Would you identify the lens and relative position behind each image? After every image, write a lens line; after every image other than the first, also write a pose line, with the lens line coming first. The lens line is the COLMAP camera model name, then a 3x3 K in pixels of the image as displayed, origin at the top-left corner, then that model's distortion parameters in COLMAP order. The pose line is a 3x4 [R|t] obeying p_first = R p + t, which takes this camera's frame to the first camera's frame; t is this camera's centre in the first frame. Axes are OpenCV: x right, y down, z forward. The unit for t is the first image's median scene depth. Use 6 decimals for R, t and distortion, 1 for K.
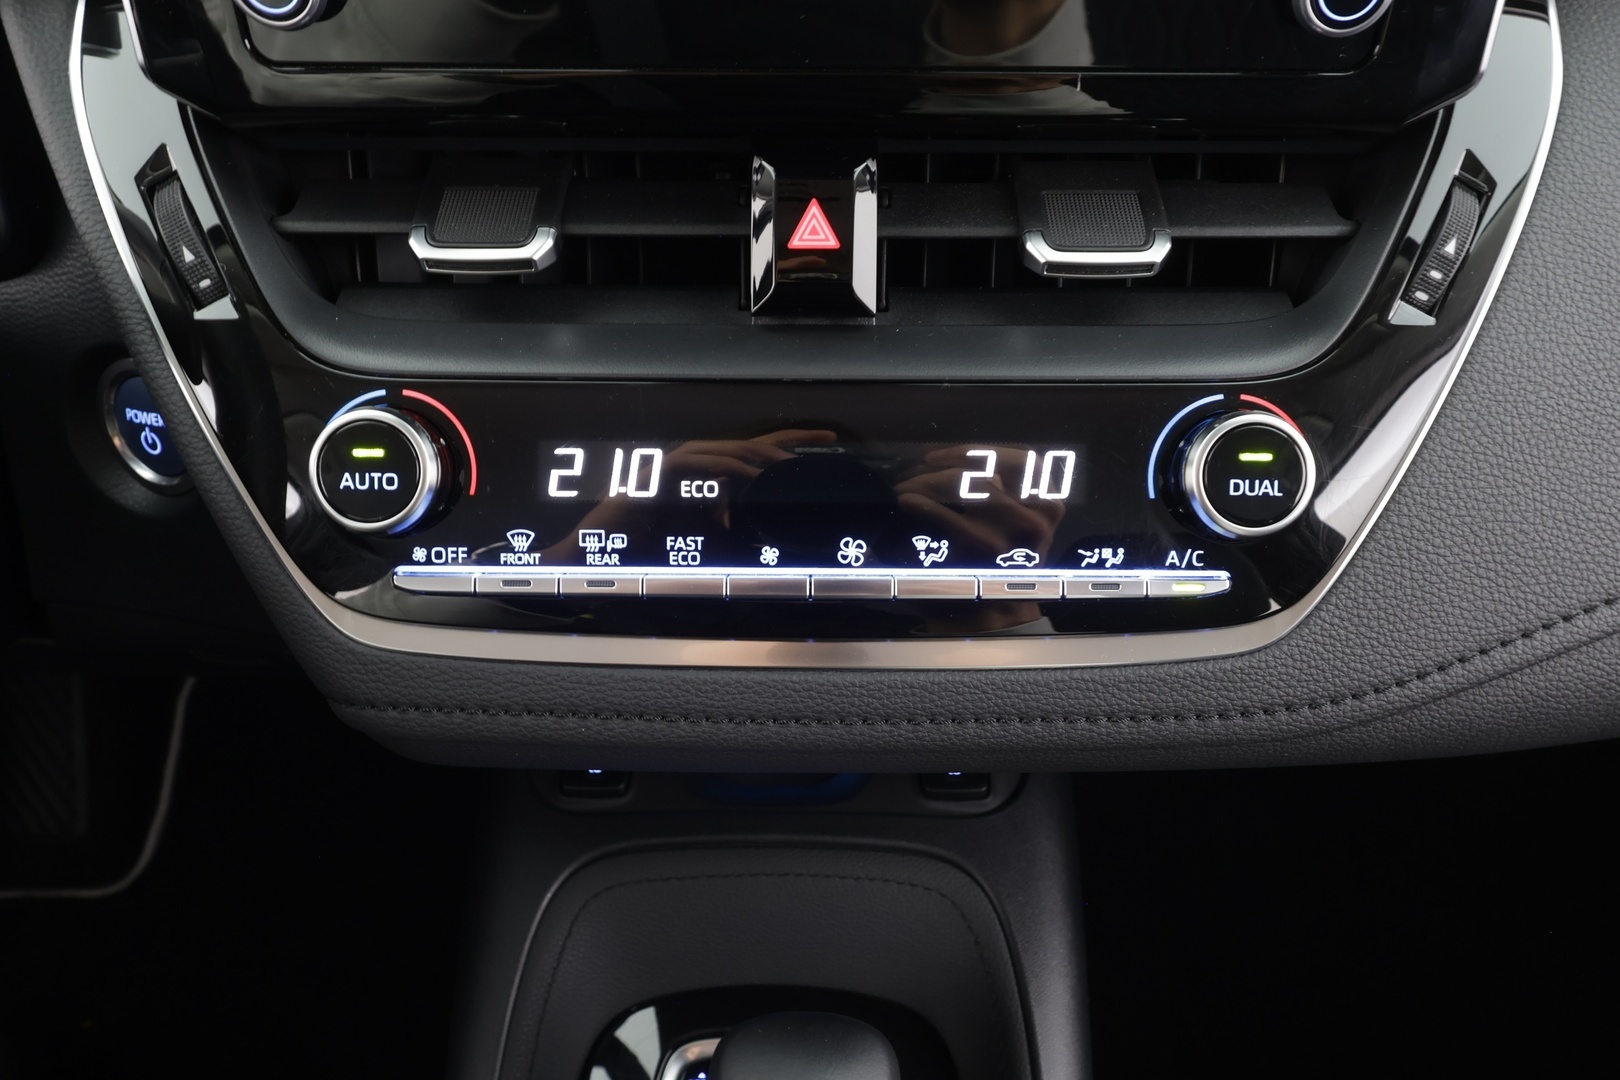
lens RADIAL K [[1123.2, 0, 802.2], [0, 1123.2, 555.5], [0, 0, 1]] dist [0.001936, 0.000599]
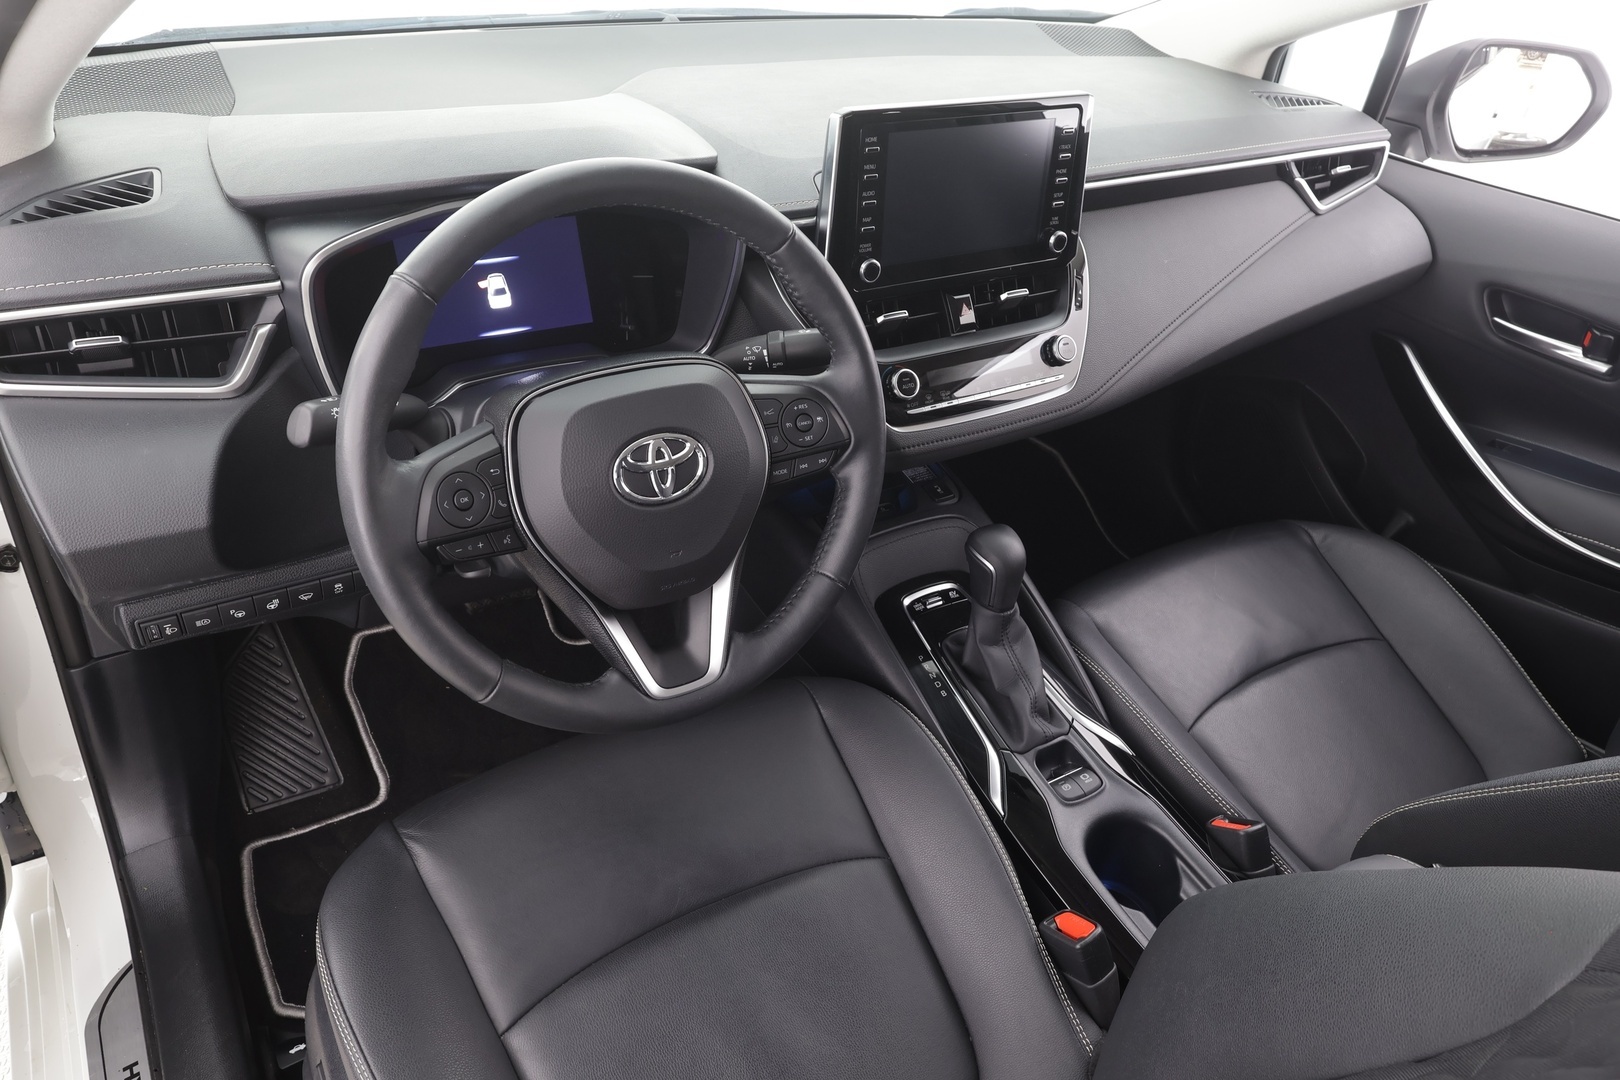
lens RADIAL K [[1123.2, 0, 817.3], [0, 1123.2, 552.2], [0, 0, 1]] dist [0.001936, 0.000599]
pose [[0.836883, -0.255583, 0.484050, -2.639411], [0.276204, 0.960640, 0.029694, 0.284724], [-0.472588, 0.108846, 0.874536, -2.221977]]
